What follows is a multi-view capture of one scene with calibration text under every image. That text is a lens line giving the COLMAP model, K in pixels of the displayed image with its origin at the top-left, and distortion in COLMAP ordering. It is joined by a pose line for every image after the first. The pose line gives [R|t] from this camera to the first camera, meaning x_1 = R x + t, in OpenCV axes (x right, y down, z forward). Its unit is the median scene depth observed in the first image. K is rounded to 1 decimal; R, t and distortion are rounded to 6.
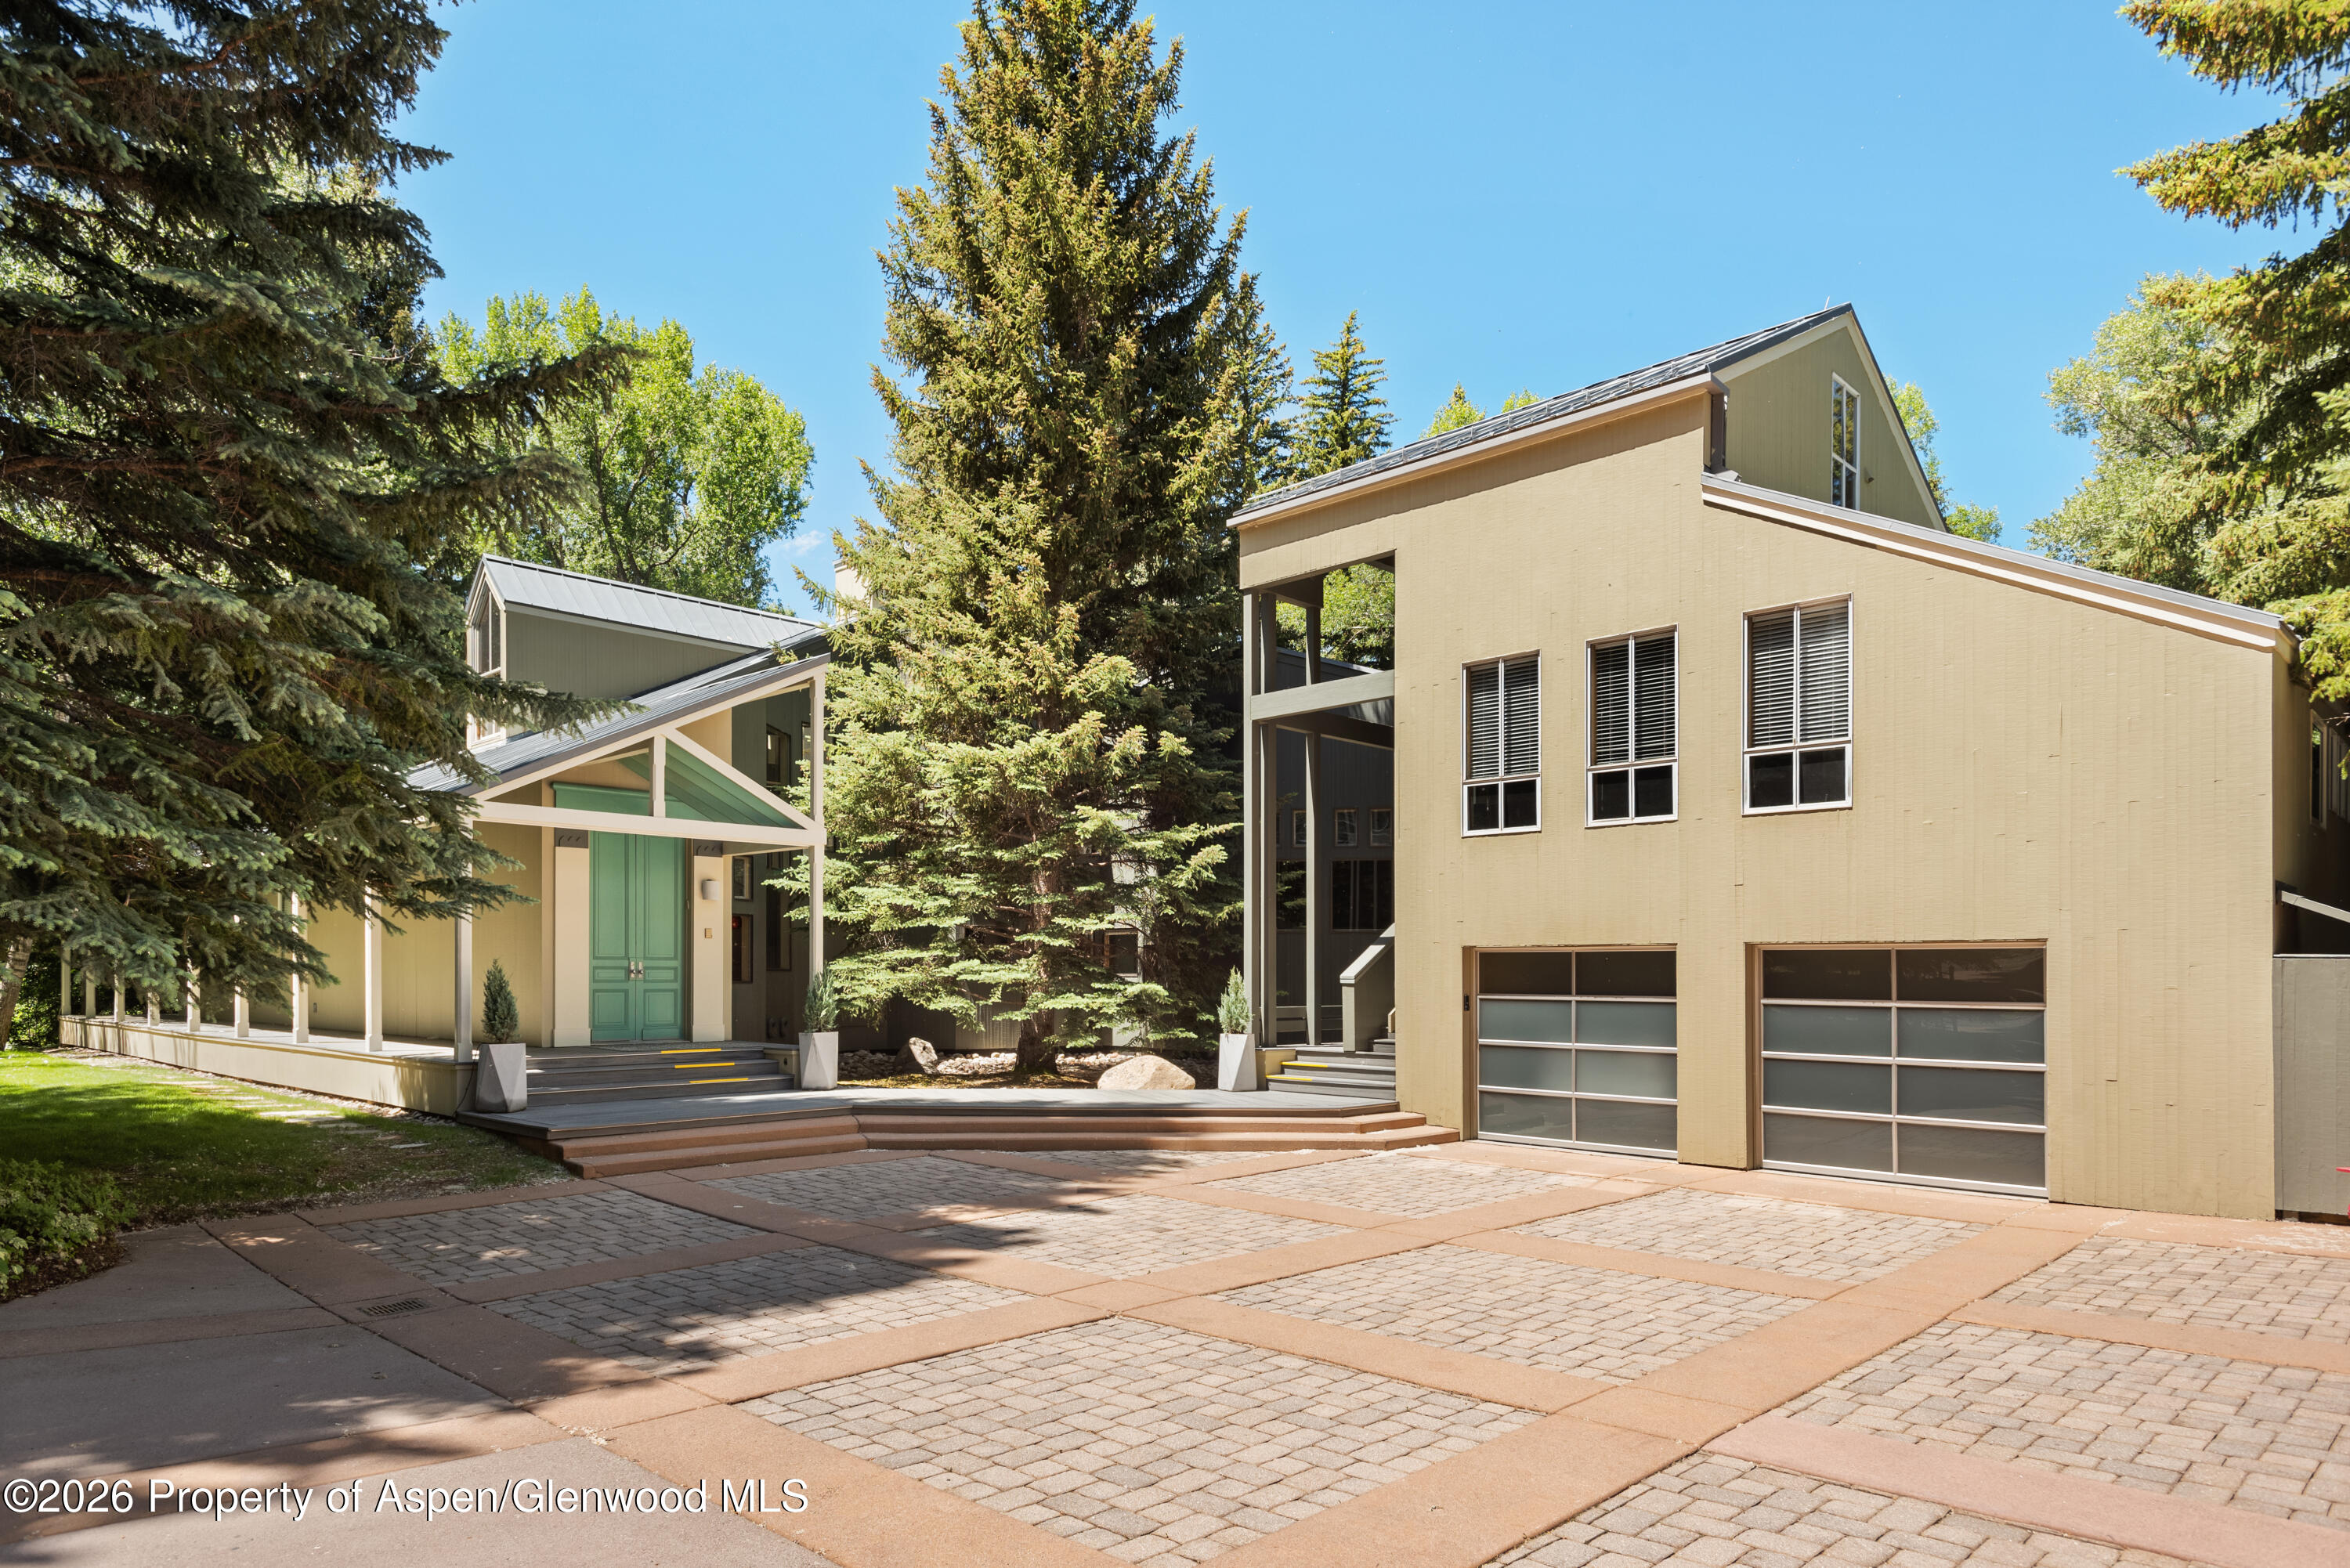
lens RADIAL K [[1412.1, 0, 1179.3], [0, 1412.1, 890.1], [0, 0, 1]] dist [0.048432, -0.001251]
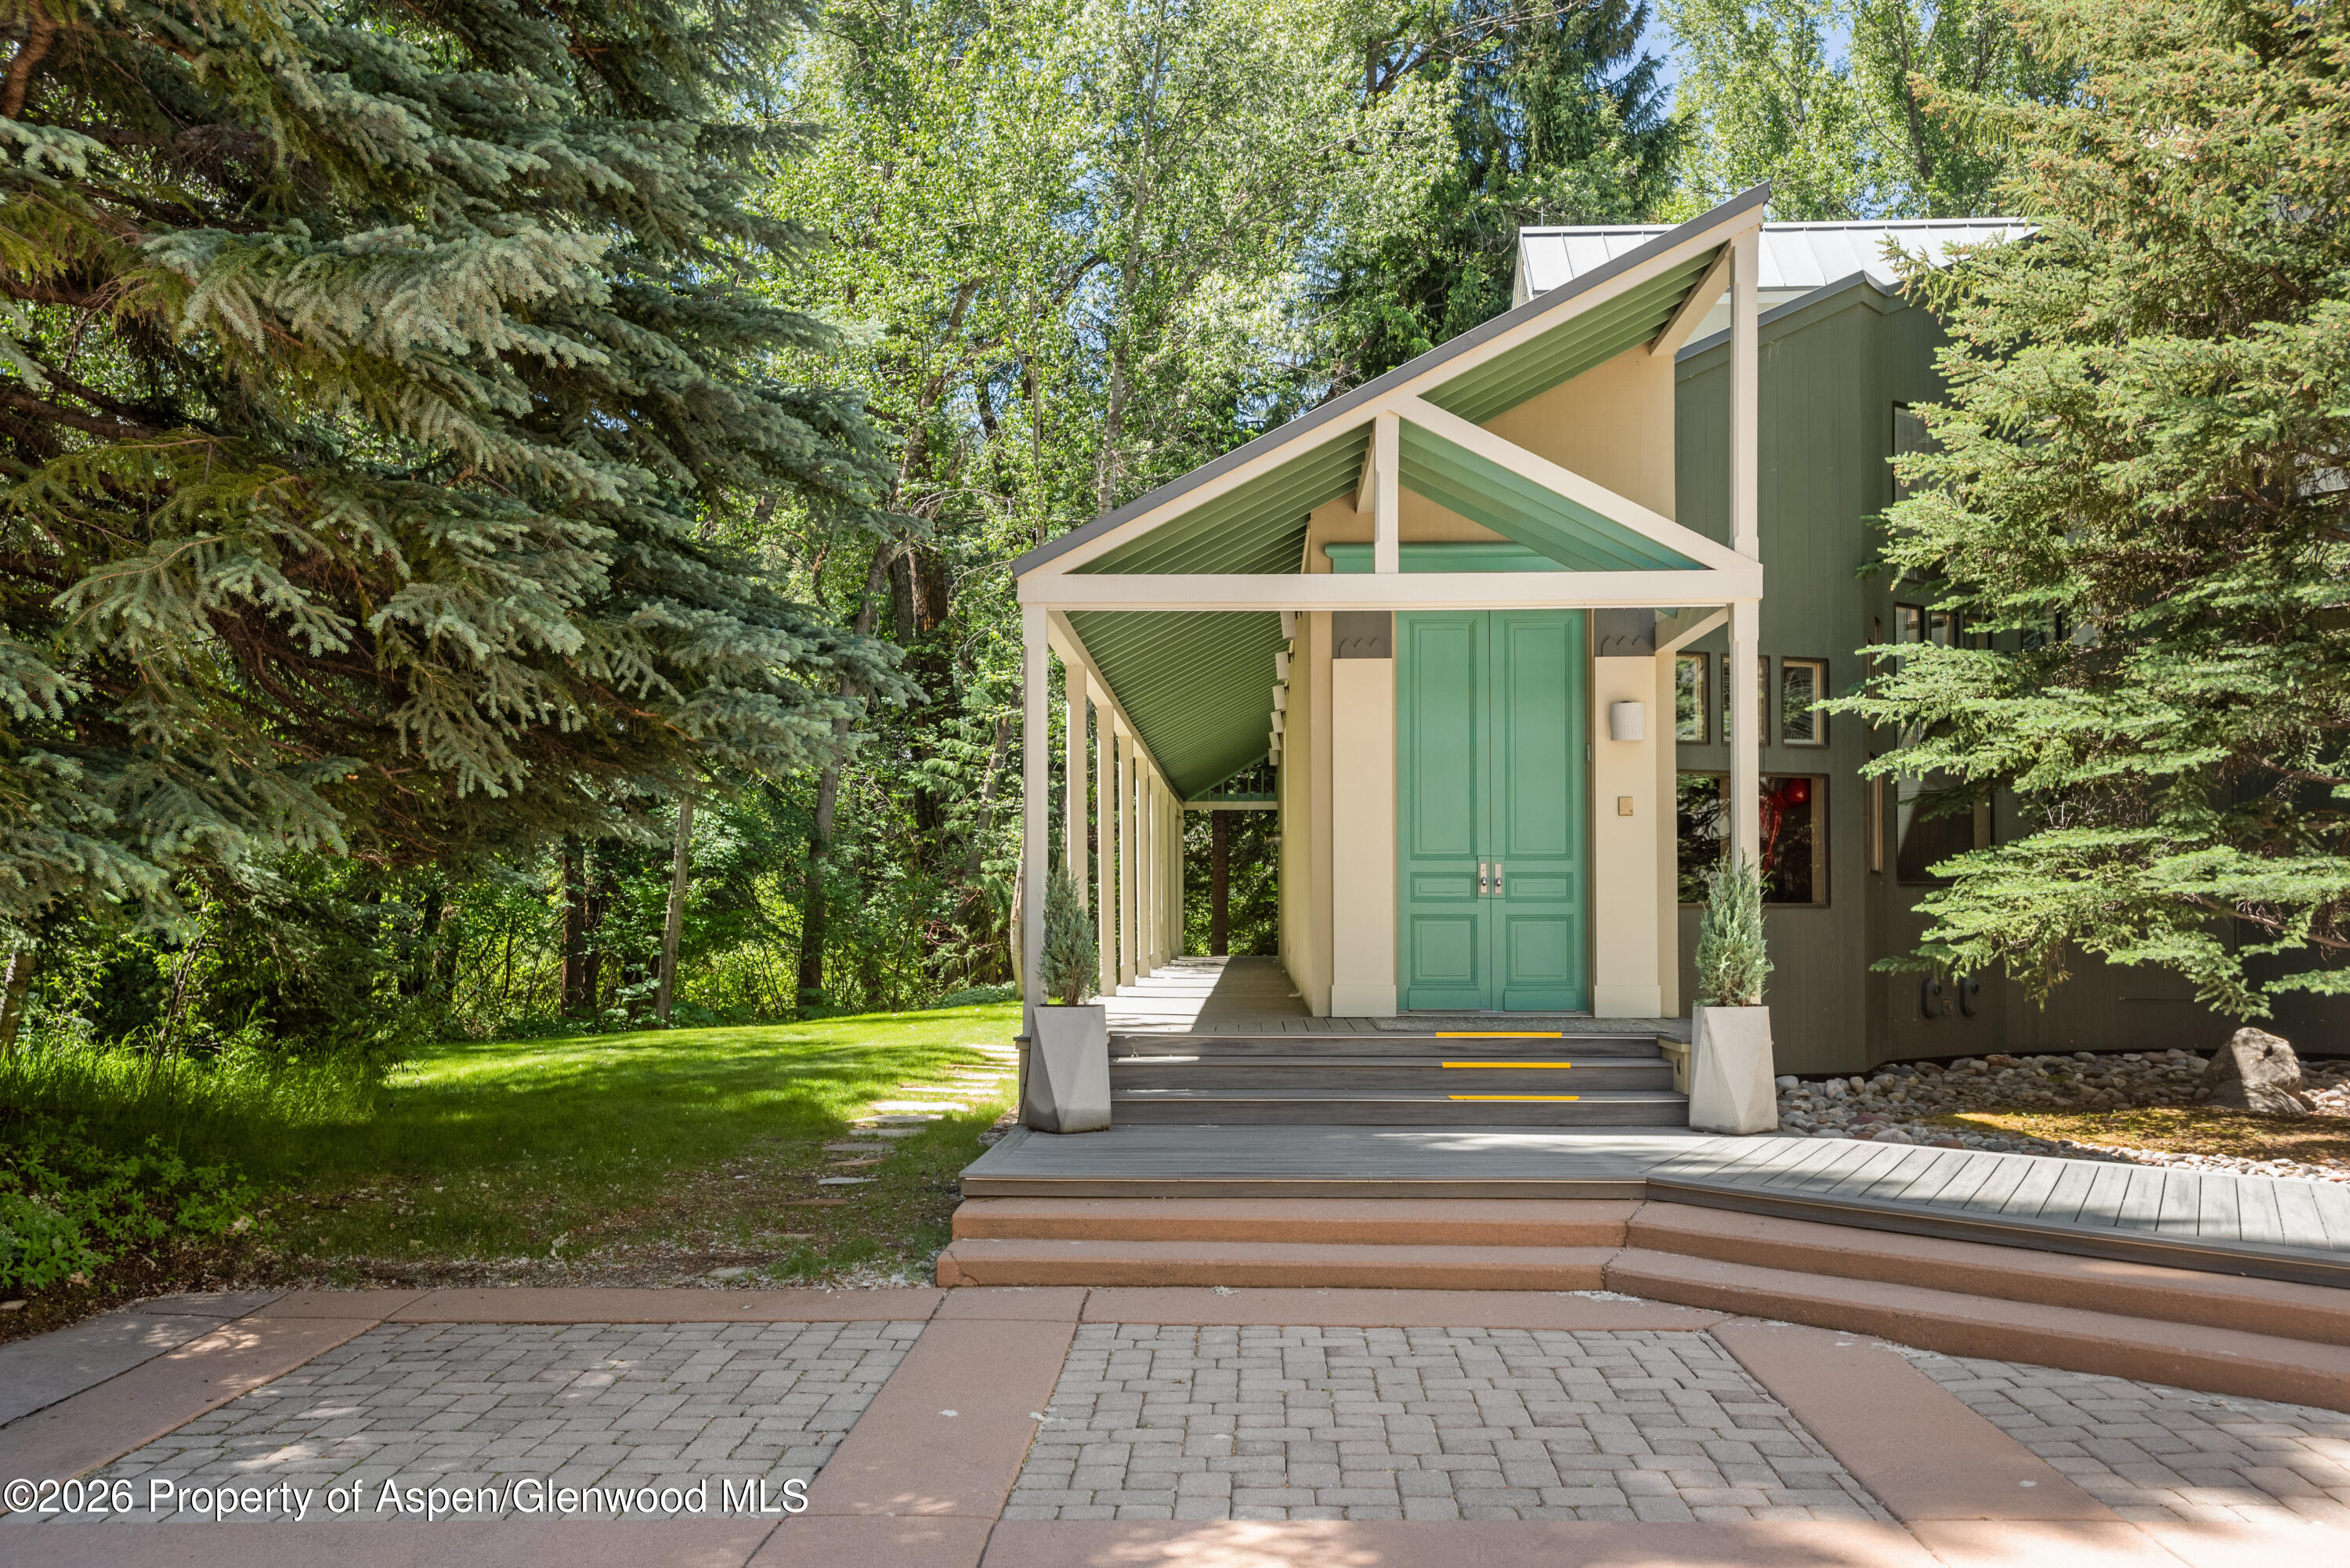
lens RADIAL K [[2092.3, 0, 1171.9], [0, 2092.3, 845.6], [0, 0, 1]] dist [0.009955, 0.002700]
pose [[0.672076, -0.027009, -0.739989, 0.141021], [0.046754, 0.998888, 0.006004, 0.040479], [0.739004, -0.038633, 0.672592, 0.467017]]
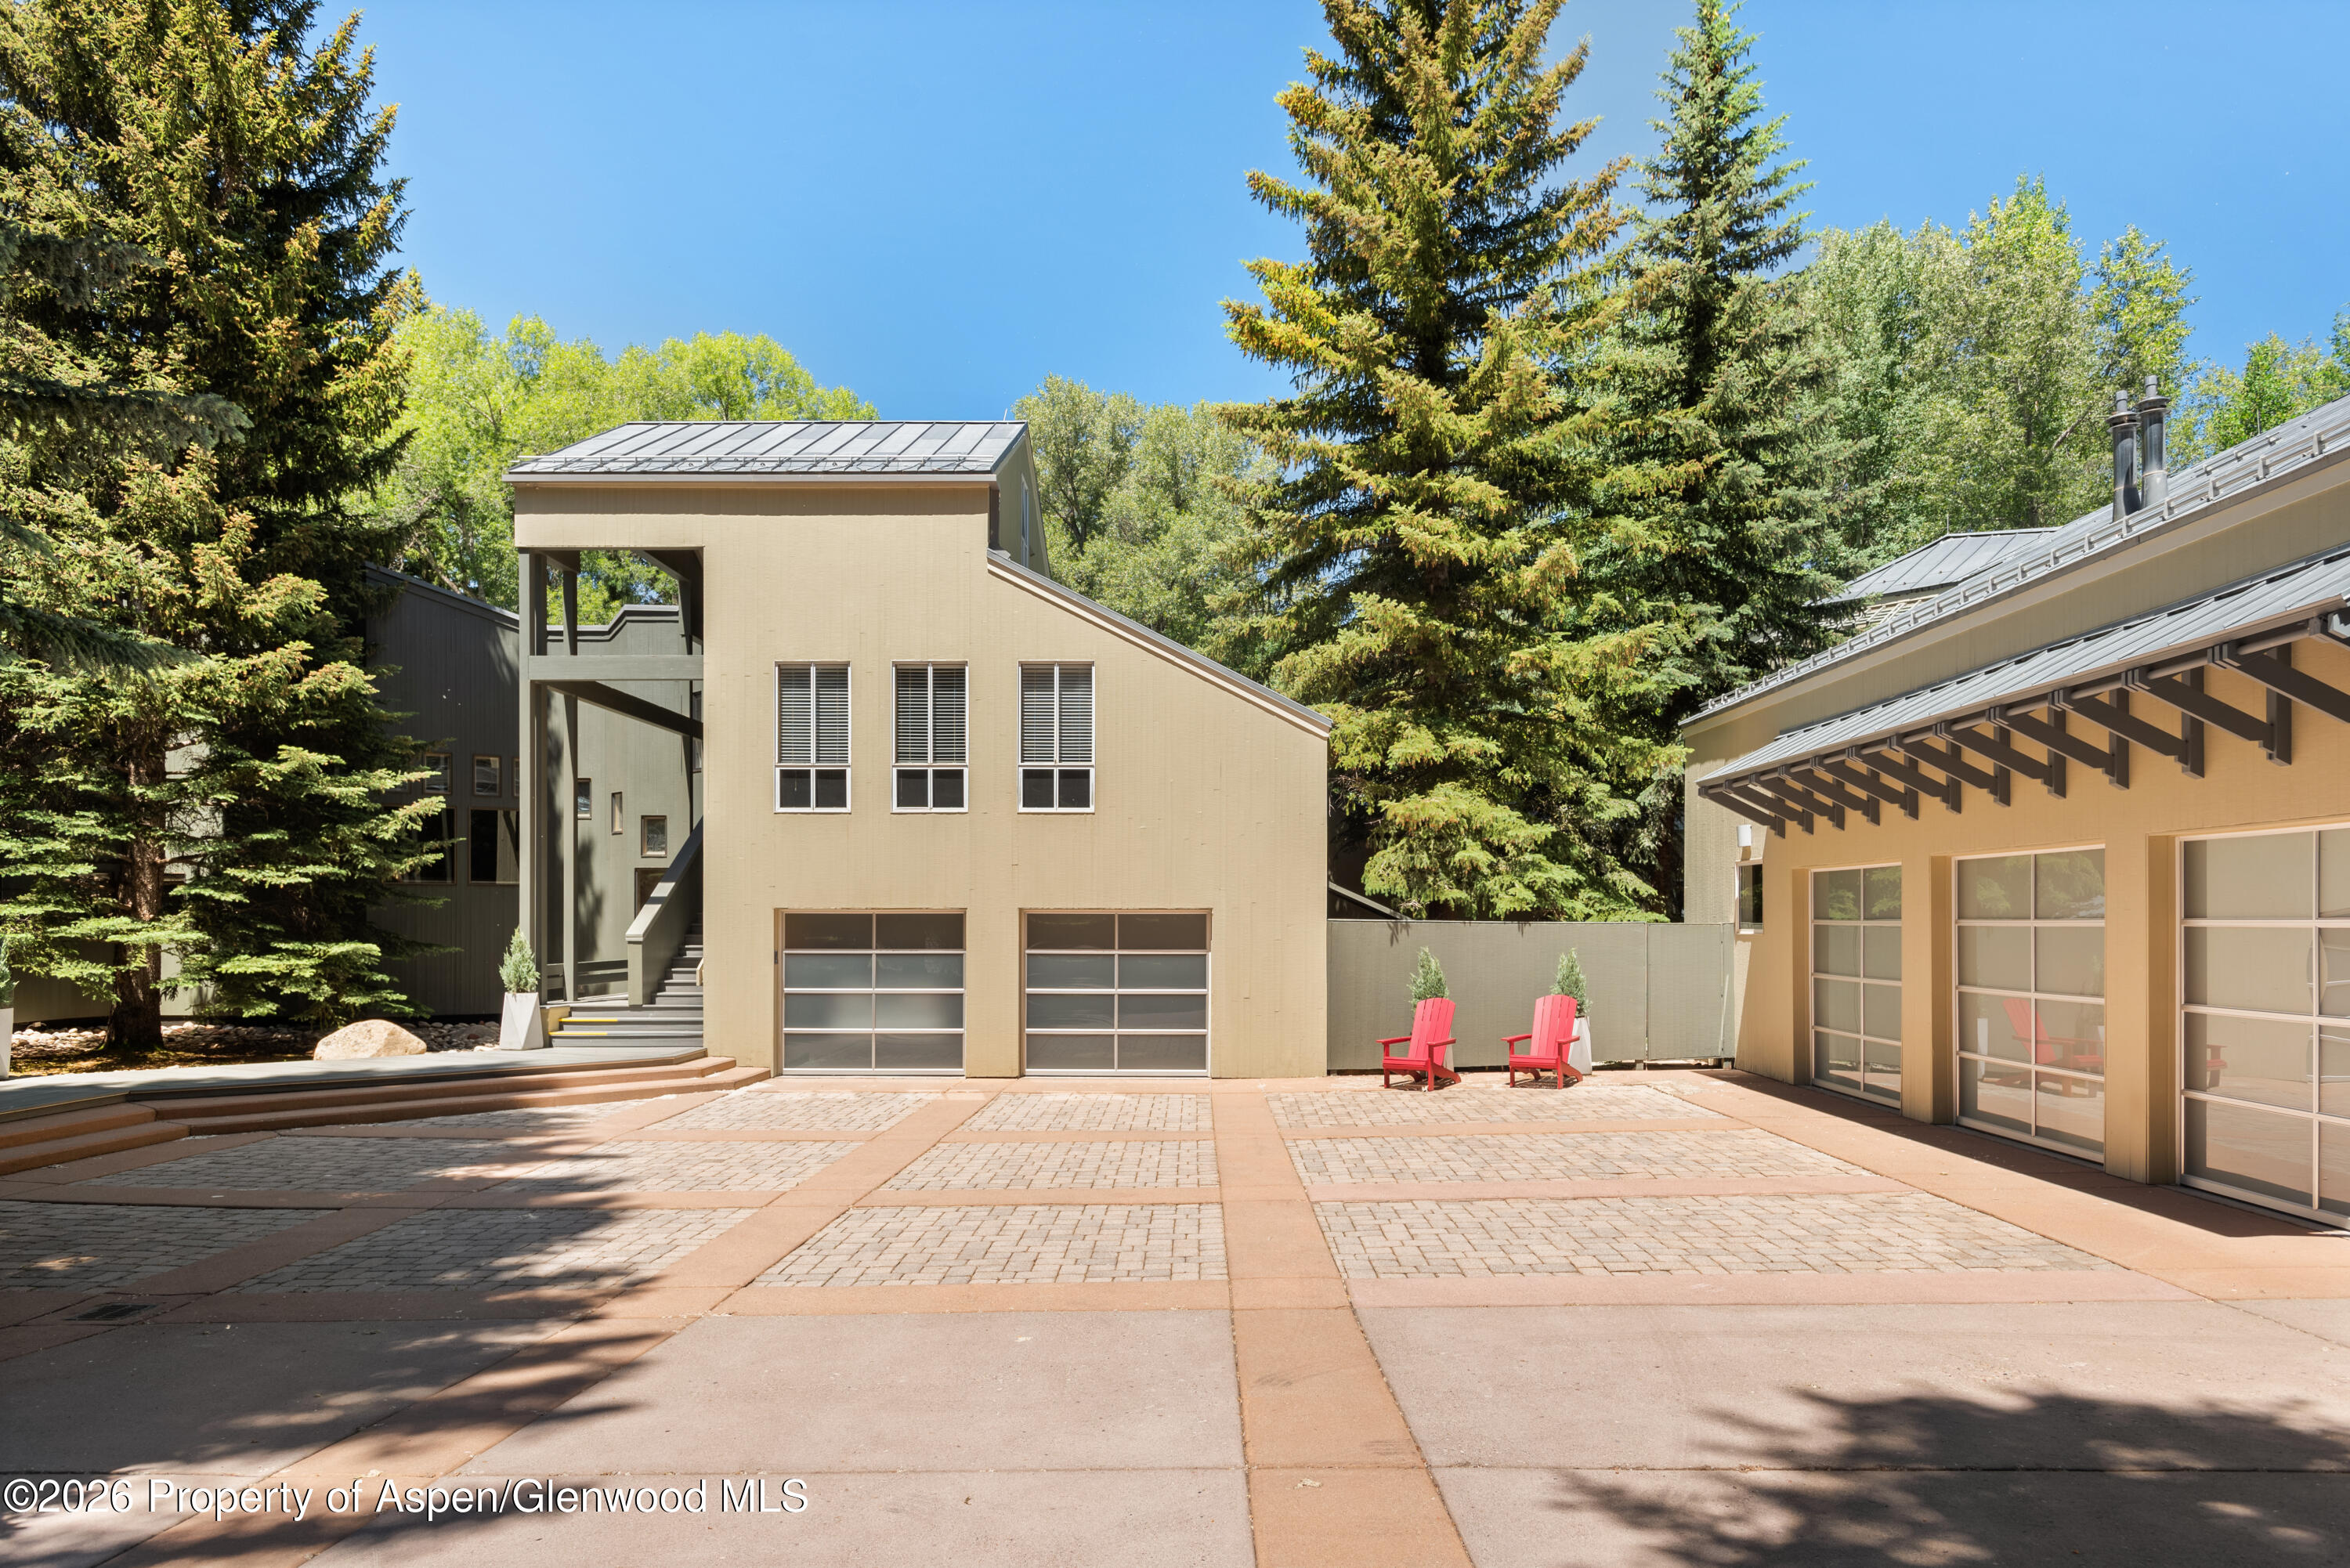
lens RADIAL K [[1472.1, 0, 1175.0], [0, 1472.1, 784.0], [0, 0, 1]] dist [0.004938, 0.000995]
pose [[0.722115, 0.061936, 0.688994, -0.398921], [-0.039793, 0.998054, -0.048013, -0.016524], [-0.690627, 0.007254, 0.723175, -0.090398]]
